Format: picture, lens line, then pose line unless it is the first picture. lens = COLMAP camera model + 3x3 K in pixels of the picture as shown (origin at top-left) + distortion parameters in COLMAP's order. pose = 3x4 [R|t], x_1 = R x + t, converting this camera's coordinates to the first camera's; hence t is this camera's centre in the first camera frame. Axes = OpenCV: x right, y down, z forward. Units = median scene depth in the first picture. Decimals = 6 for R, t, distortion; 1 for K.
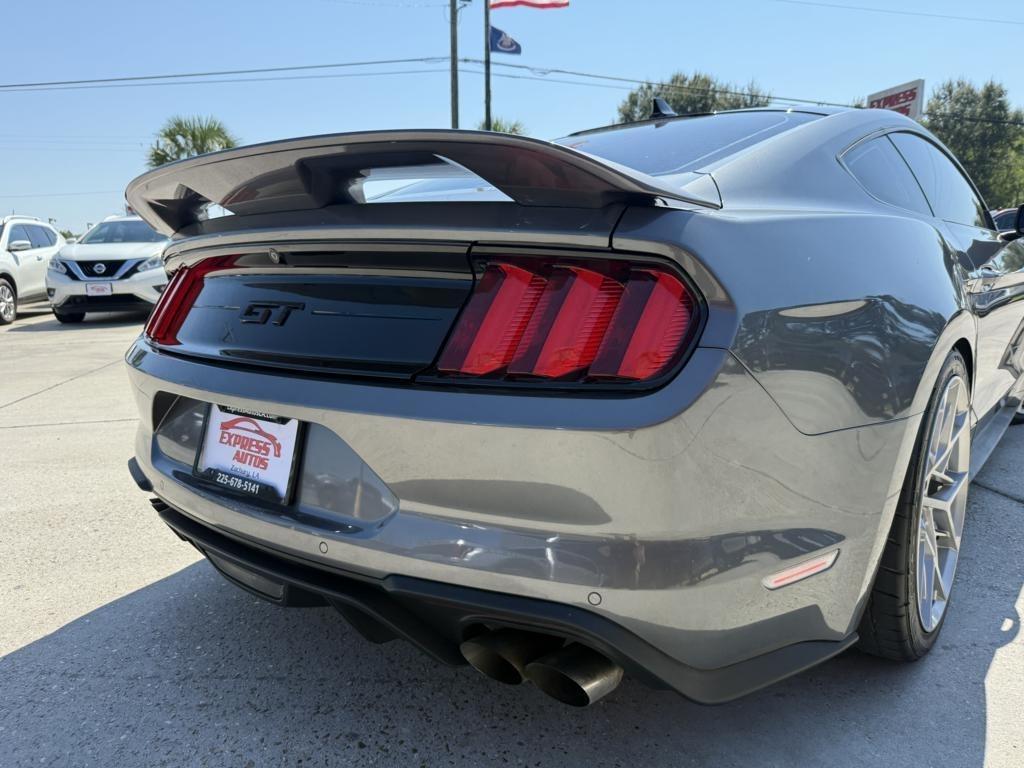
lens RADIAL K [[738.9, 0, 509.1], [0, 738.9, 378.5], [0, 0, 1]] dist [-0.015243, 0.001744]
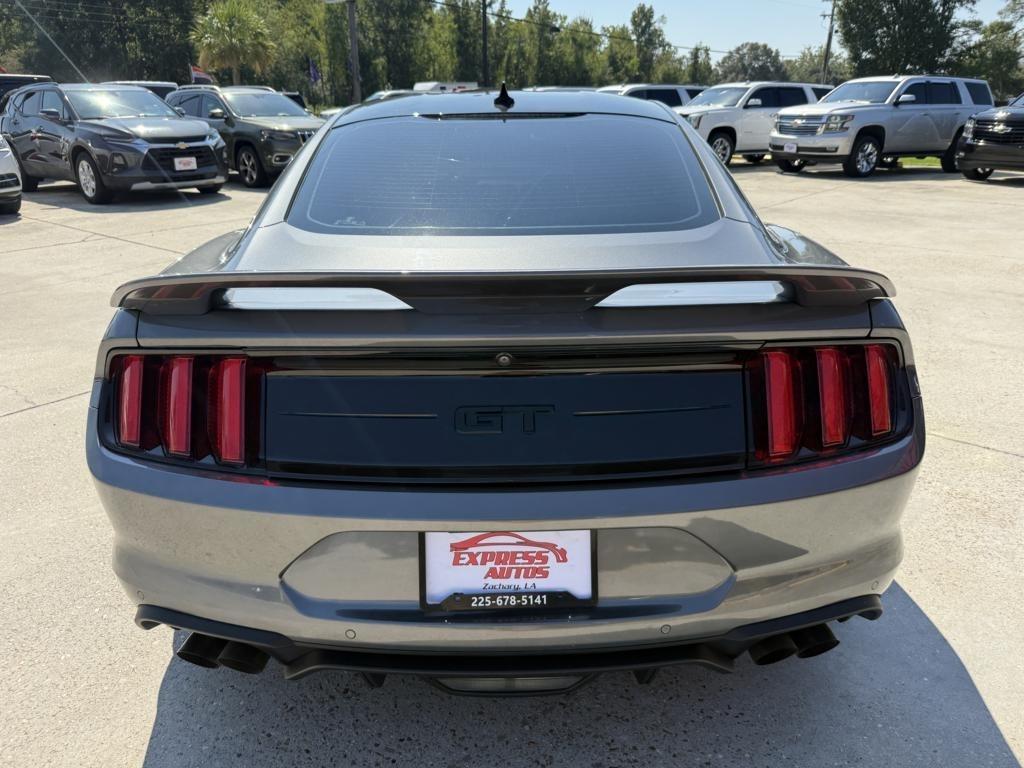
lens RADIAL K [[738.9, 0, 509.1], [0, 738.9, 378.5], [0, 0, 1]] dist [-0.015243, 0.001744]
pose [[0.765727, -0.207292, 0.608845, -0.206040], [0.097605, 0.973126, 0.208563, -0.077688], [-0.635717, -0.100276, 0.765382, 0.069642]]
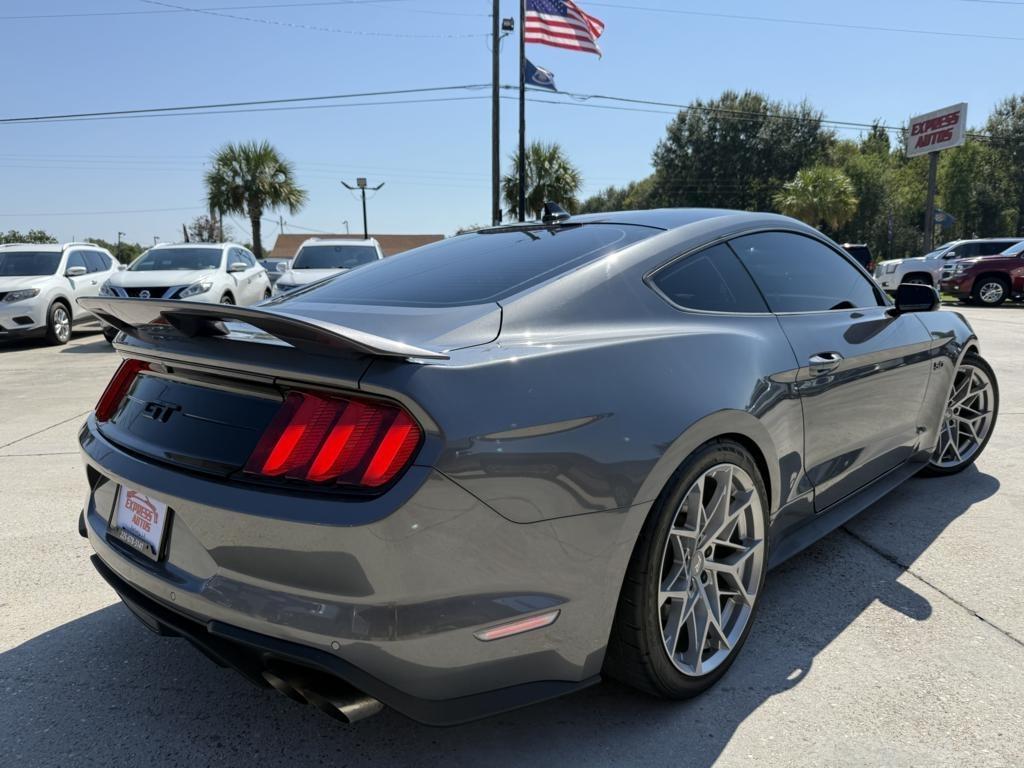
lens RADIAL K [[728.9, 0, 512.0], [0, 728.9, 384.0], [0, 0, 1]] dist [0.017762, -0.032754]
pose [[0.997842, 0.017330, -0.063337, 0.089765], [-0.018007, 0.999786, -0.010137, -0.031552], [0.063148, 0.011256, 0.997941, -0.060816]]
